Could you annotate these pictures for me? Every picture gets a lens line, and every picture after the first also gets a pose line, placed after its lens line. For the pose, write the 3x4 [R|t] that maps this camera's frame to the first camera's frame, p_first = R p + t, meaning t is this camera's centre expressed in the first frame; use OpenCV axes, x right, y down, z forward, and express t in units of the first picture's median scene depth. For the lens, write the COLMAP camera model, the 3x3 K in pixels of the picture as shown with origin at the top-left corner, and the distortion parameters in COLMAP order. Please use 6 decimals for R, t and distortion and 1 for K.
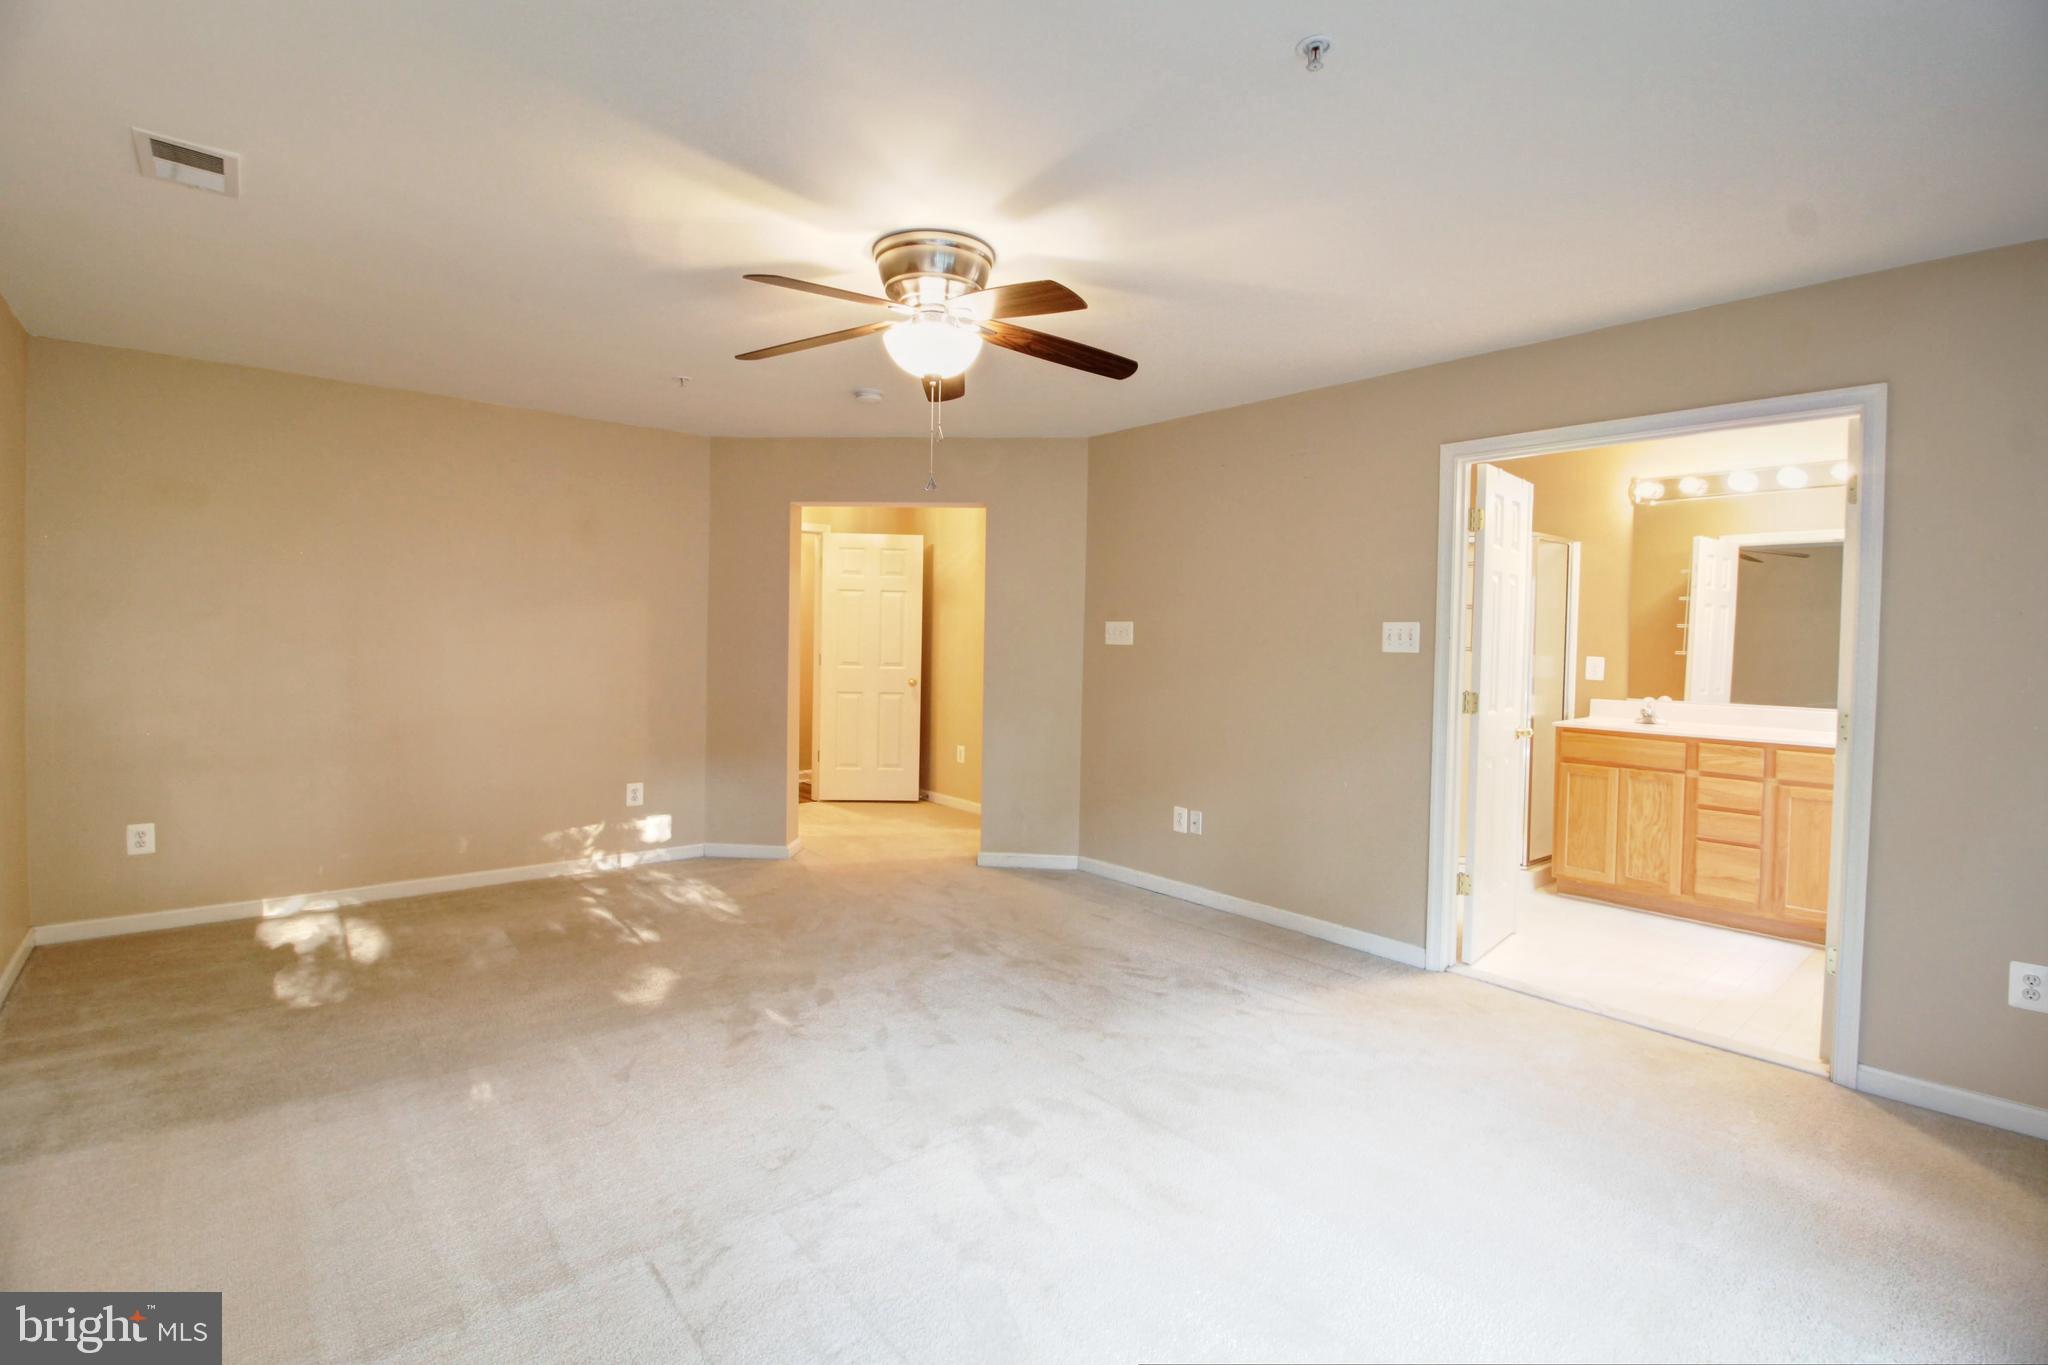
lens RADIAL K [[942.2, 0, 1034.6], [0, 942.2, 656.6], [0, 0, 1]] dist [-0.019518, -0.000716]
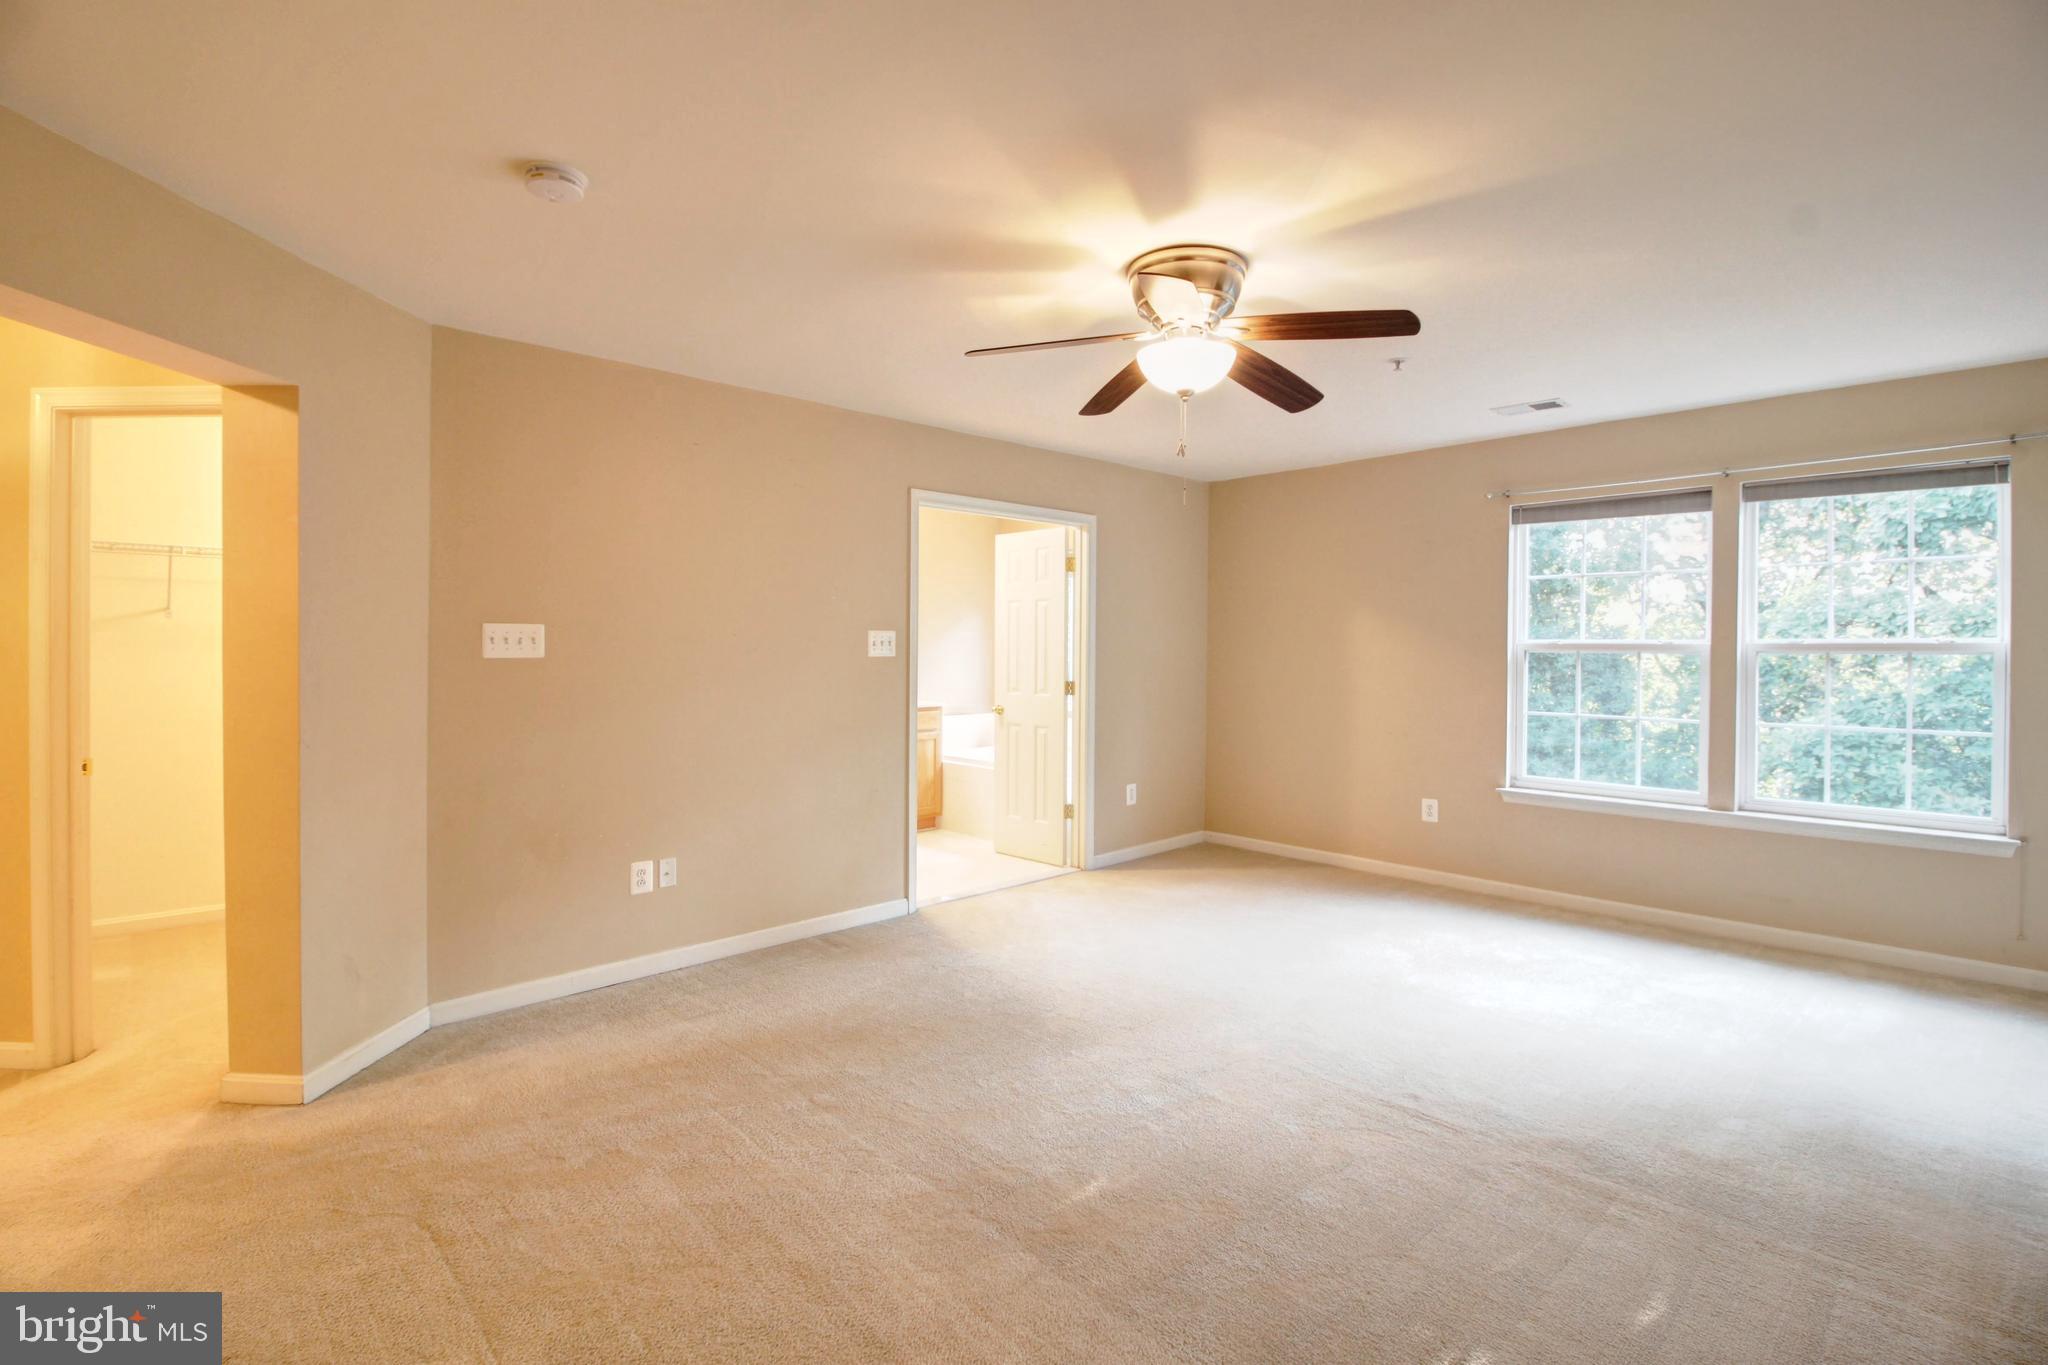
lens RADIAL K [[942.2, 0, 1034.6], [0, 942.2, 656.6], [0, 0, 1]] dist [-0.019518, -0.000716]
pose [[-0.059265, -0.028007, 0.997849, -0.648508], [0.017510, 0.999423, 0.029091, -0.028910], [-0.998089, 0.019197, -0.058741, 0.721625]]
